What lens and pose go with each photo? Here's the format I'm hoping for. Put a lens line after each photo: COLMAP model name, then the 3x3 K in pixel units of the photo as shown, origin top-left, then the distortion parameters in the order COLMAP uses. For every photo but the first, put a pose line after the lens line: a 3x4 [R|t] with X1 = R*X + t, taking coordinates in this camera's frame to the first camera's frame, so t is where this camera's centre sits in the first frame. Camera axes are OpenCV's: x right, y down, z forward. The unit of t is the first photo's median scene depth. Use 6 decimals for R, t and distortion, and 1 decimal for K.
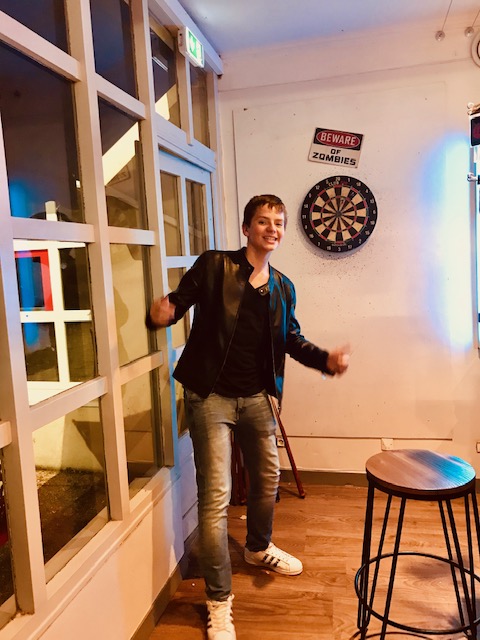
lens RADIAL K [[525.9, 0, 240.0], [0, 525.9, 320.0], [0, 0, 1]] dist [0.010670, -0.006781]
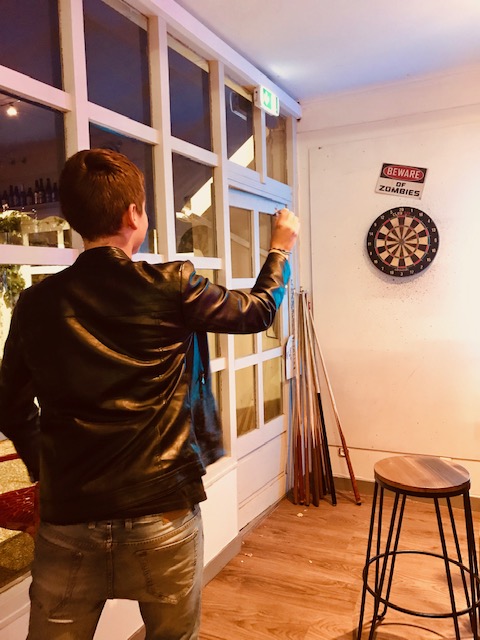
lens RADIAL K [[525.9, 0, 240.0], [0, 525.9, 320.0], [0, 0, 1]] dist [0.010670, -0.006781]
pose [[0.973409, 0.037152, -0.226043, 0.116055], [-0.044645, 0.998607, -0.028126, 0.003197], [0.224683, 0.037470, 0.973711, -0.116273]]
